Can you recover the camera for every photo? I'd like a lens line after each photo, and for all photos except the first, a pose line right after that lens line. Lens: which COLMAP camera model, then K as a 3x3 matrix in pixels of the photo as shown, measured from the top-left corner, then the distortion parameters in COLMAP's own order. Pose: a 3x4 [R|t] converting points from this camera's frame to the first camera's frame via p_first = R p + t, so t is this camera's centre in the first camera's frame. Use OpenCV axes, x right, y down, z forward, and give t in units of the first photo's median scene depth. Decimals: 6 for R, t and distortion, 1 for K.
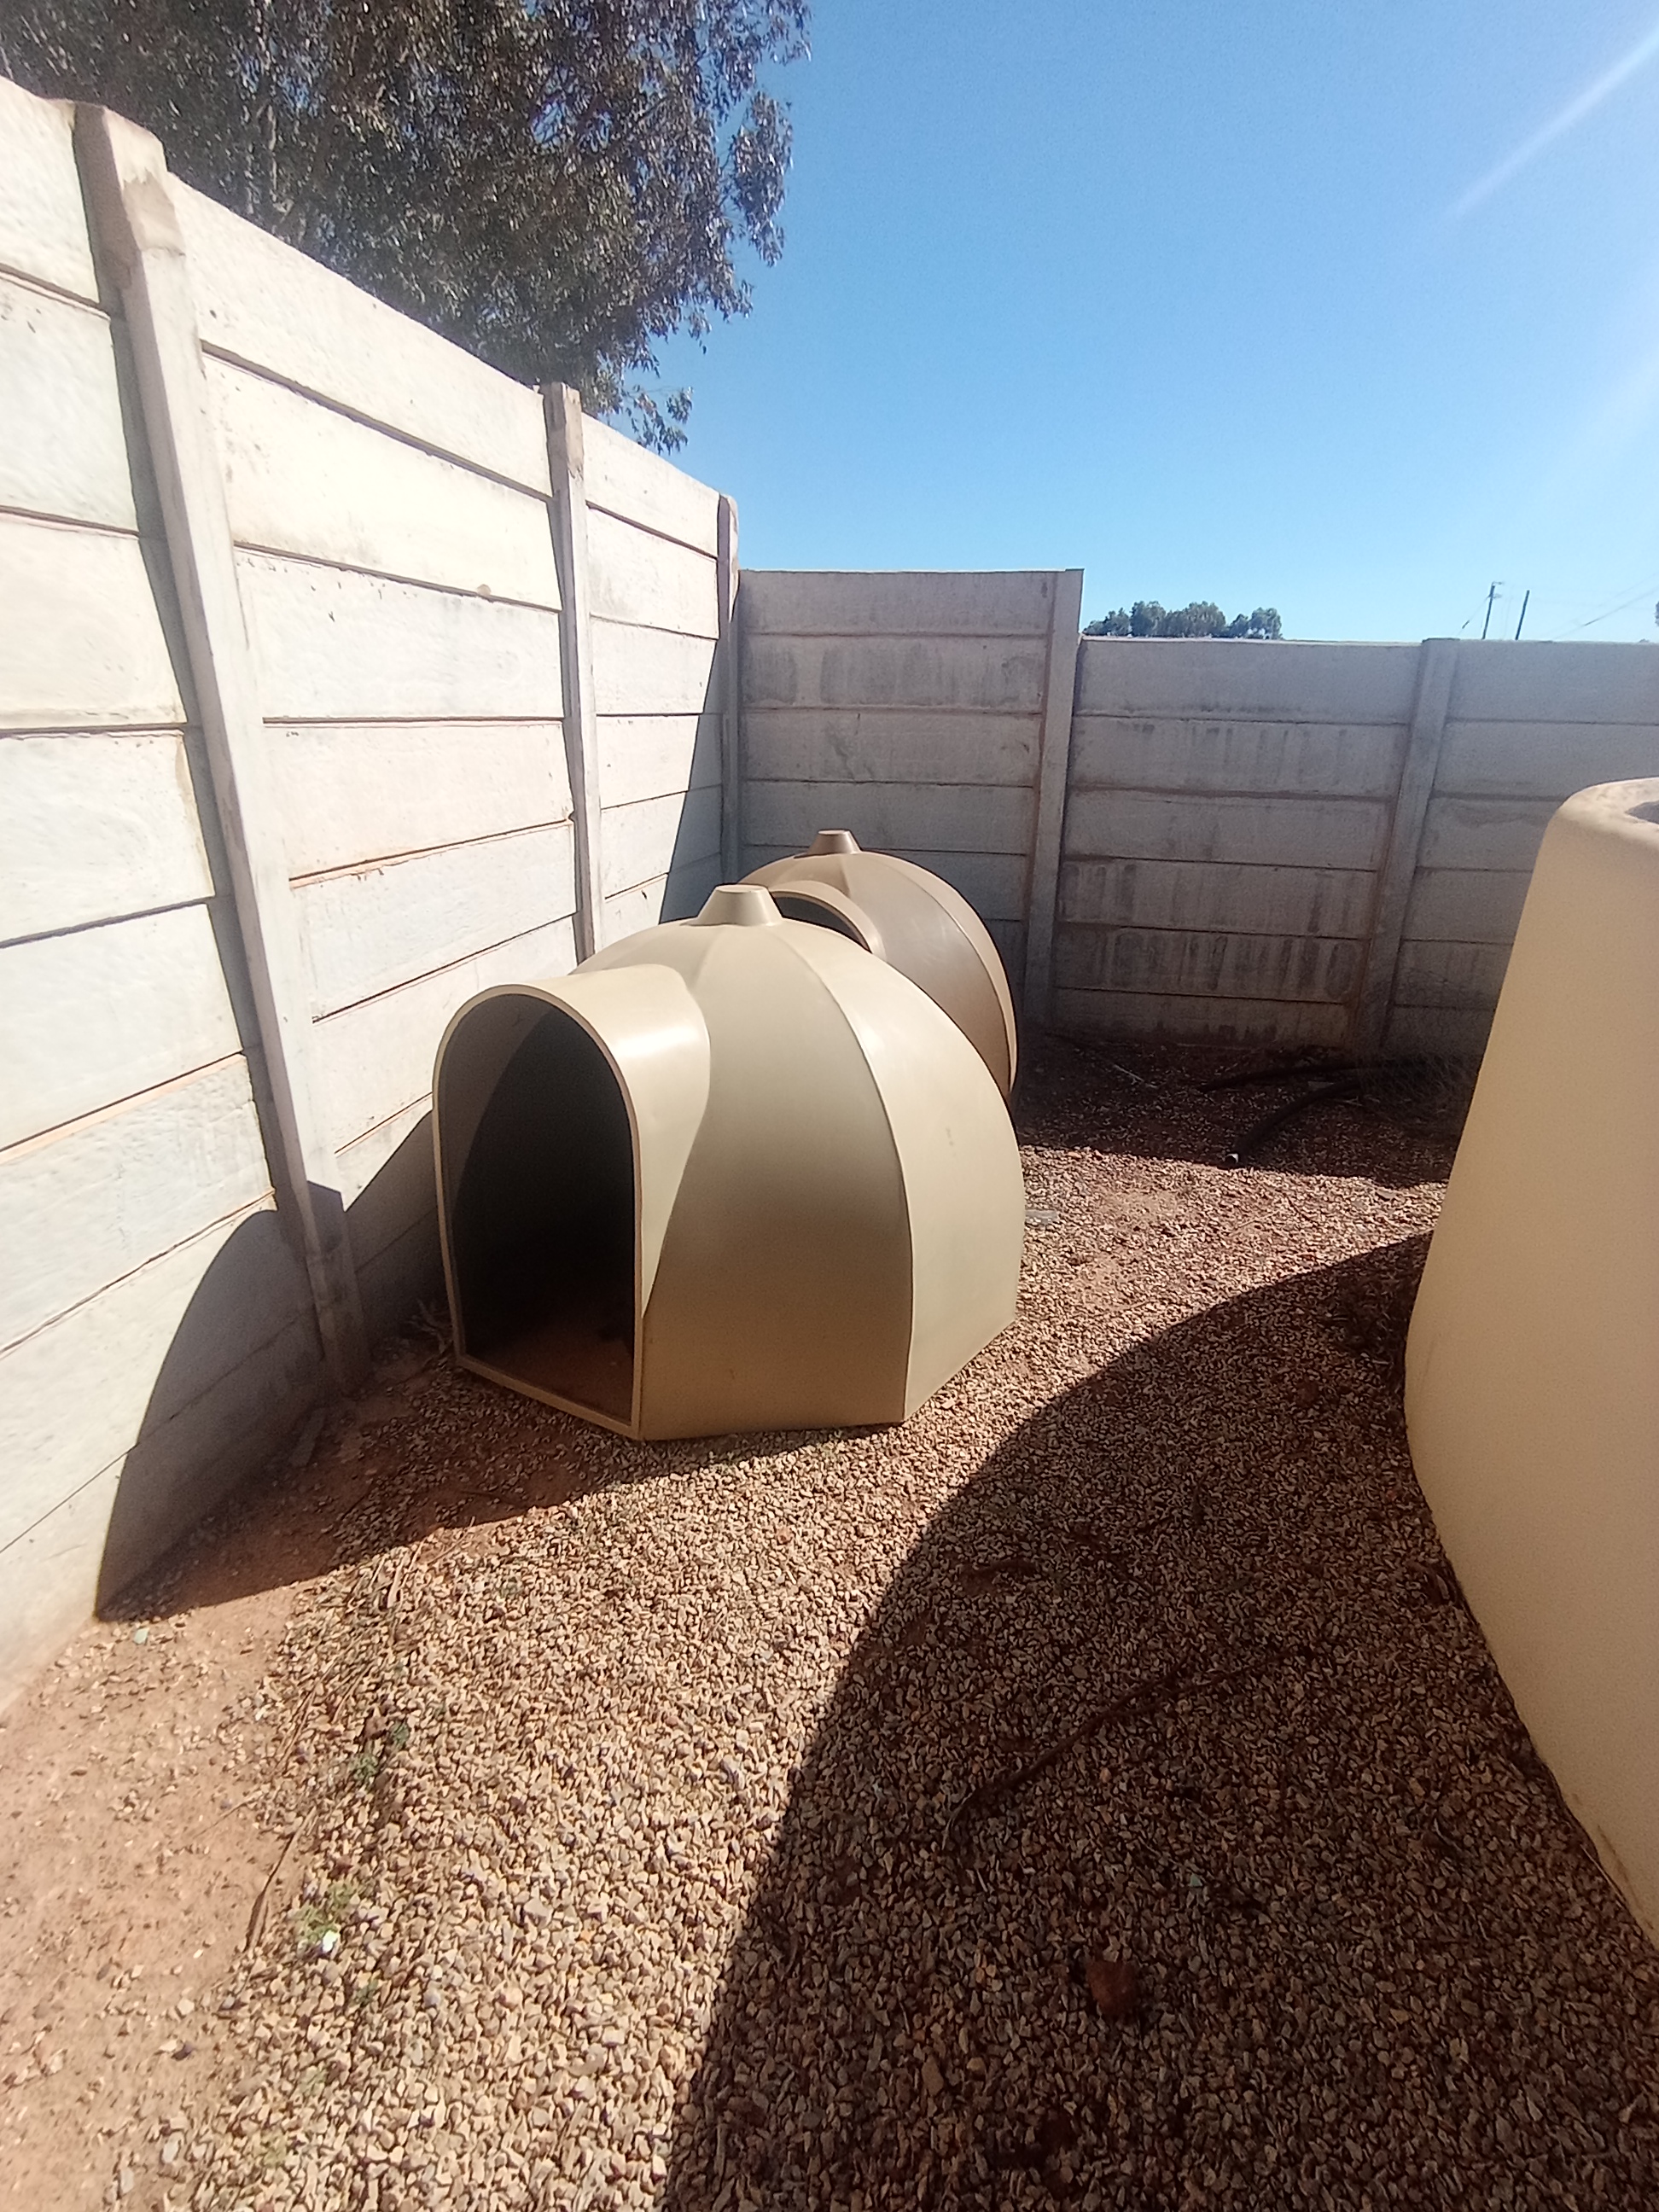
lens RADIAL K [[1045.7, 0, 851.0], [0, 1045.7, 1137.8], [0, 0, 1]] dist [0.014604, -0.008521]
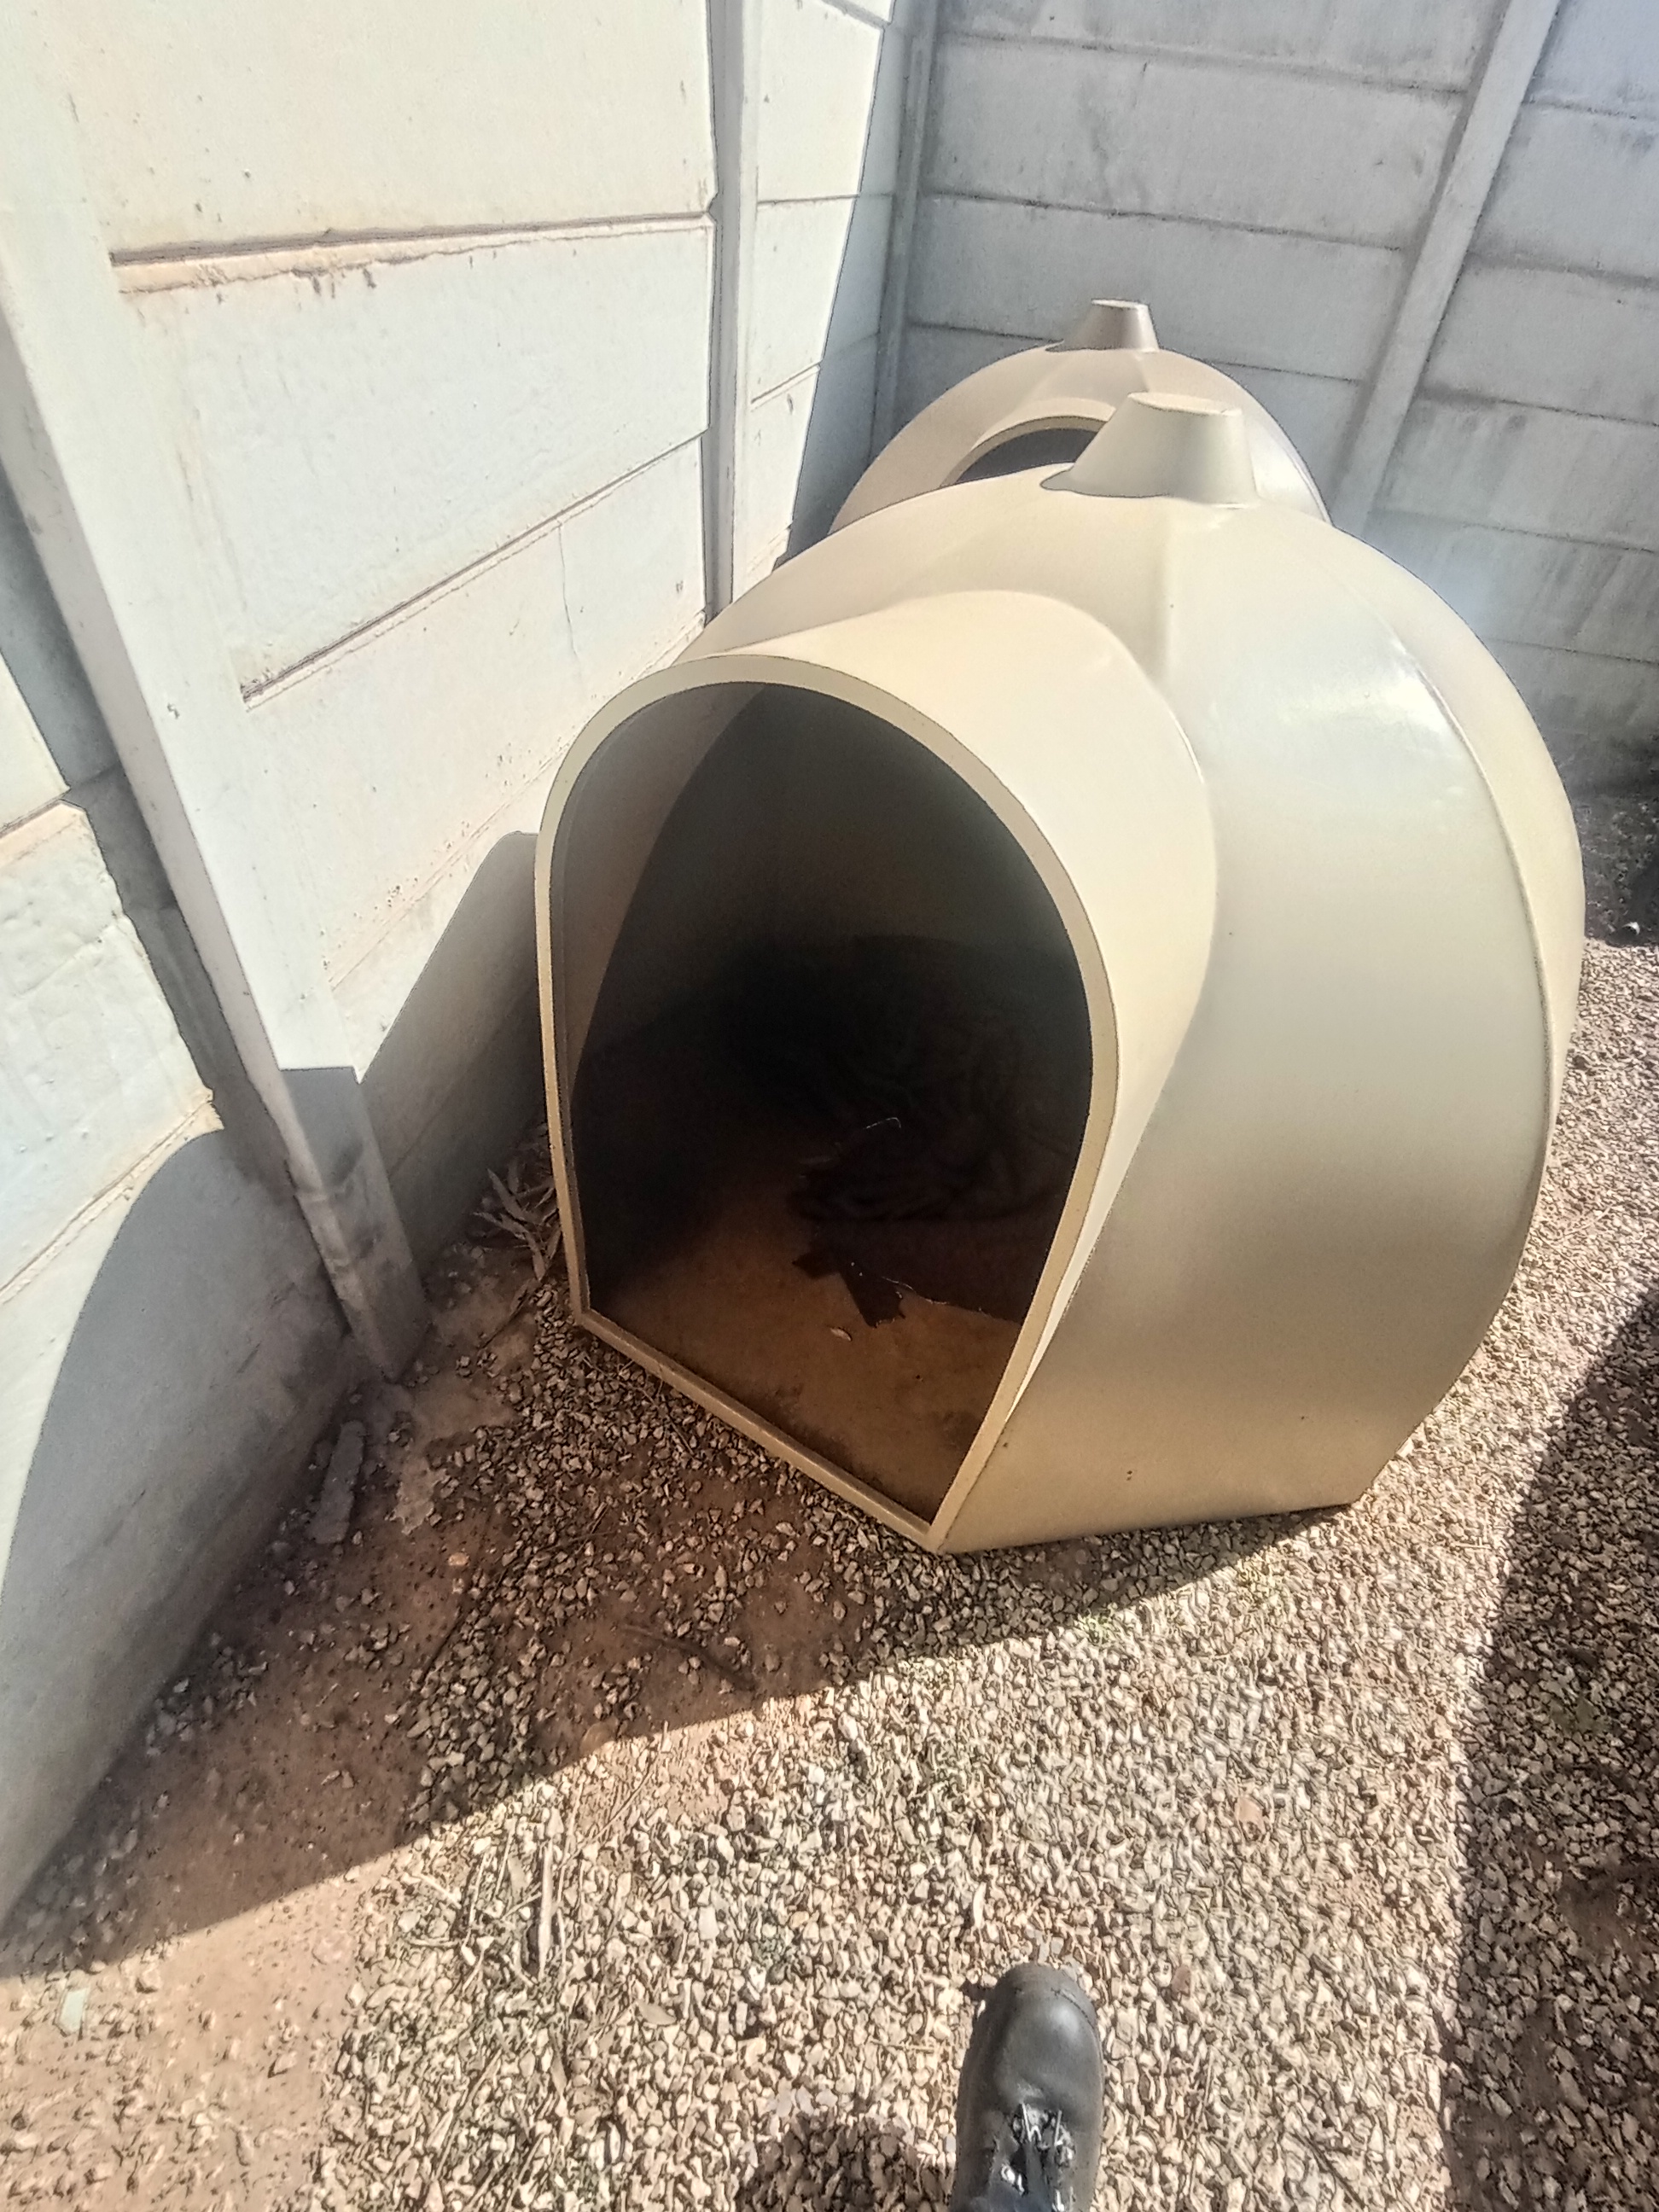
lens RADIAL K [[1045.7, 0, 851.0], [0, 1045.7, 1137.8], [0, 0, 1]] dist [0.014604, -0.008521]
pose [[0.997418, 0.067475, 0.024604, -0.260357], [-0.071810, 0.931126, 0.357558, -0.108329], [0.001217, -0.358402, 0.933567, 0.523448]]
